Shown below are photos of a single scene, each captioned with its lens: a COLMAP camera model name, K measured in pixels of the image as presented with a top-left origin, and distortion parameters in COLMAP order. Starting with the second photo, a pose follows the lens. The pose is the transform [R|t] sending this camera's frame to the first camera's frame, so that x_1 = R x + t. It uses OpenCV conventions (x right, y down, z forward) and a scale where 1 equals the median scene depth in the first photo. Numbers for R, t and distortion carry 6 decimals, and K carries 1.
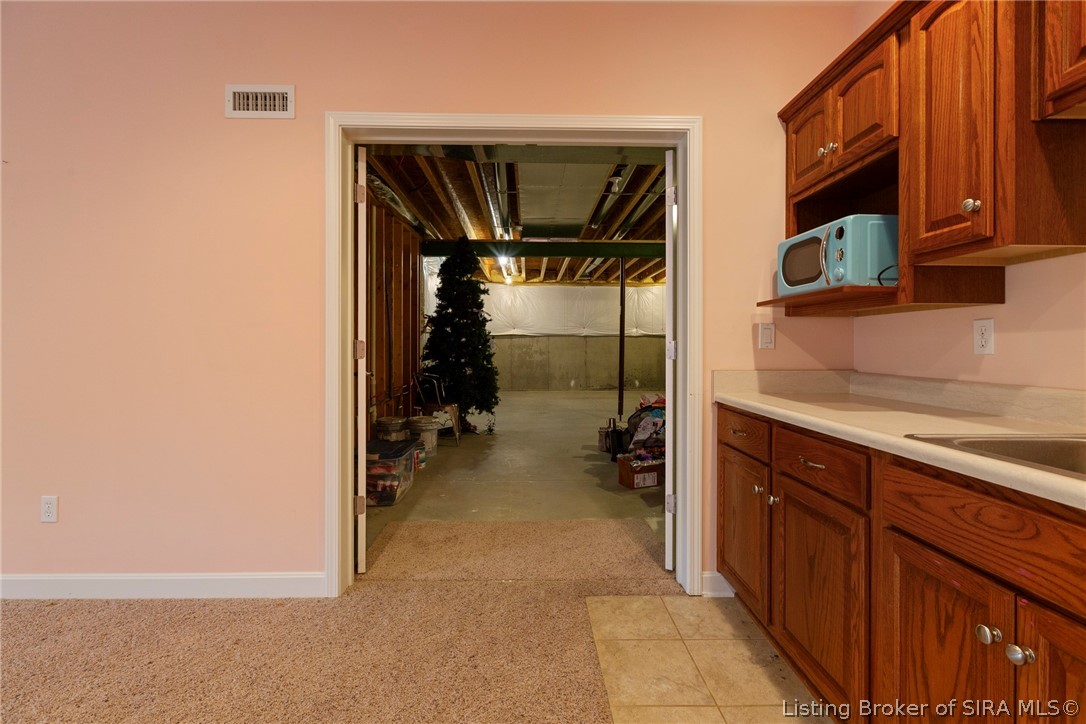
lens RADIAL K [[490.3, 0, 534.8], [0, 490.3, 343.9], [0, 0, 1]] dist [0.001942, -0.000829]
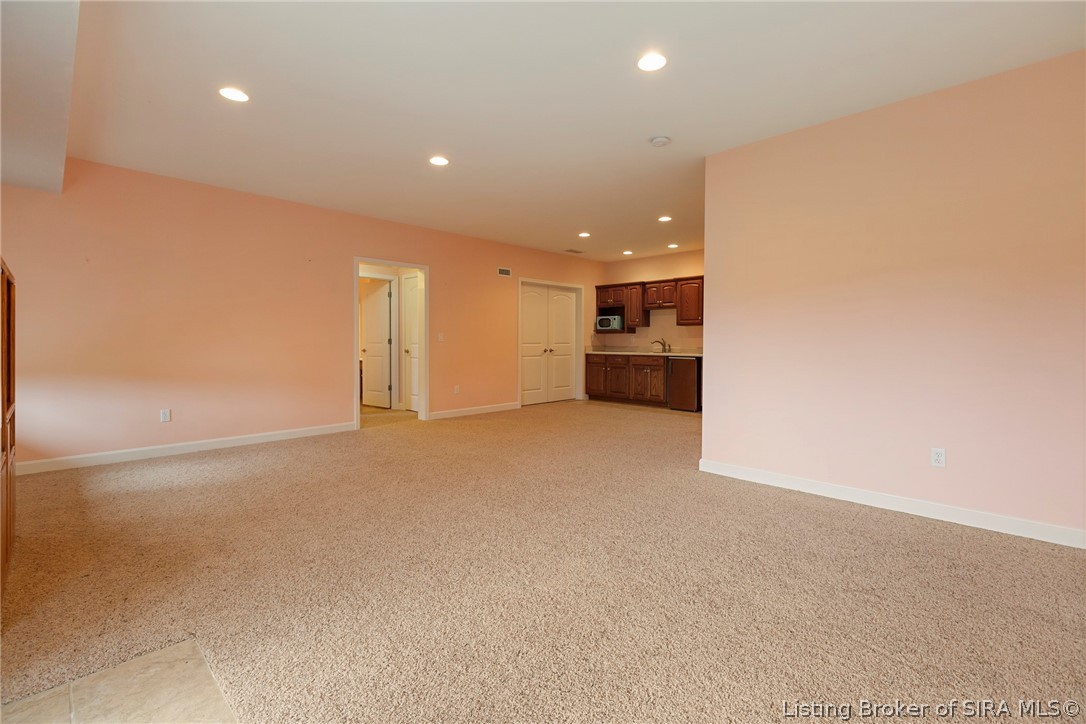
lens RADIAL K [[490.3, 0, 544.7], [0, 490.3, 354.1], [0, 0, 1]] dist [0.001942, -0.000829]
pose [[0.709186, -0.019240, 0.704758, -3.636128], [-0.001709, 0.999578, 0.029008, -0.000433], [-0.705019, -0.021777, 0.708854, -2.217485]]
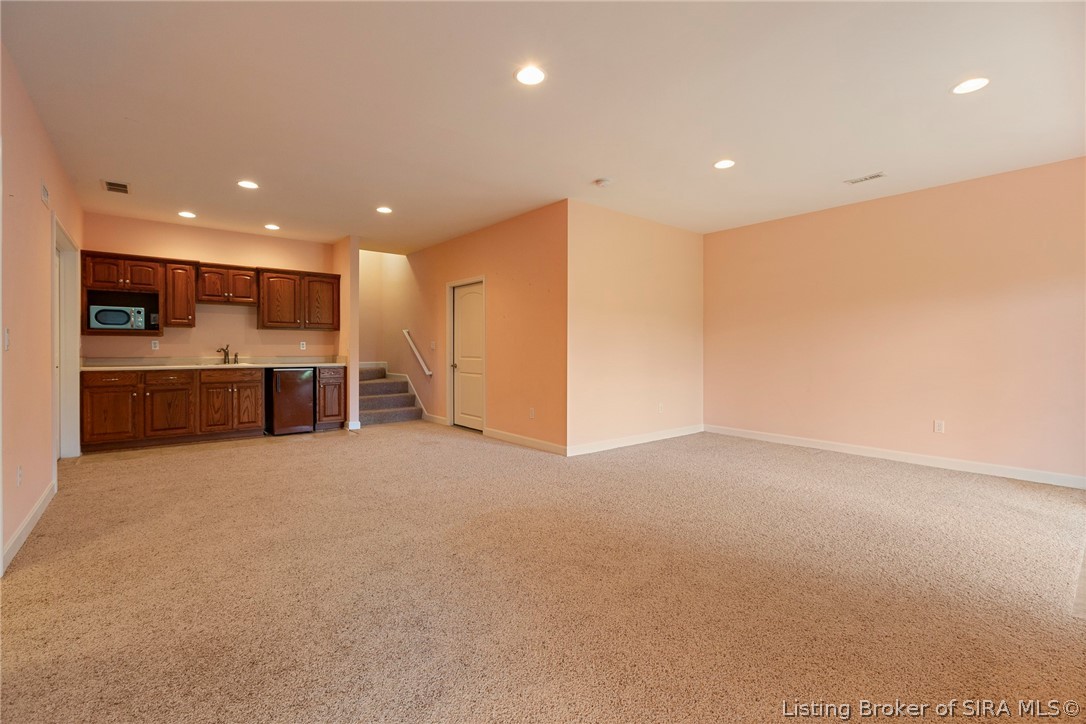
lens RADIAL K [[490.3, 0, 545.0], [0, 490.3, 355.7], [0, 0, 1]] dist [0.001942, -0.000829]
pose [[-0.618742, -0.014696, 0.785457, -3.585424], [-0.003711, 0.999869, 0.015784, -0.001282], [-0.785585, 0.006851, -0.618715, 0.904559]]
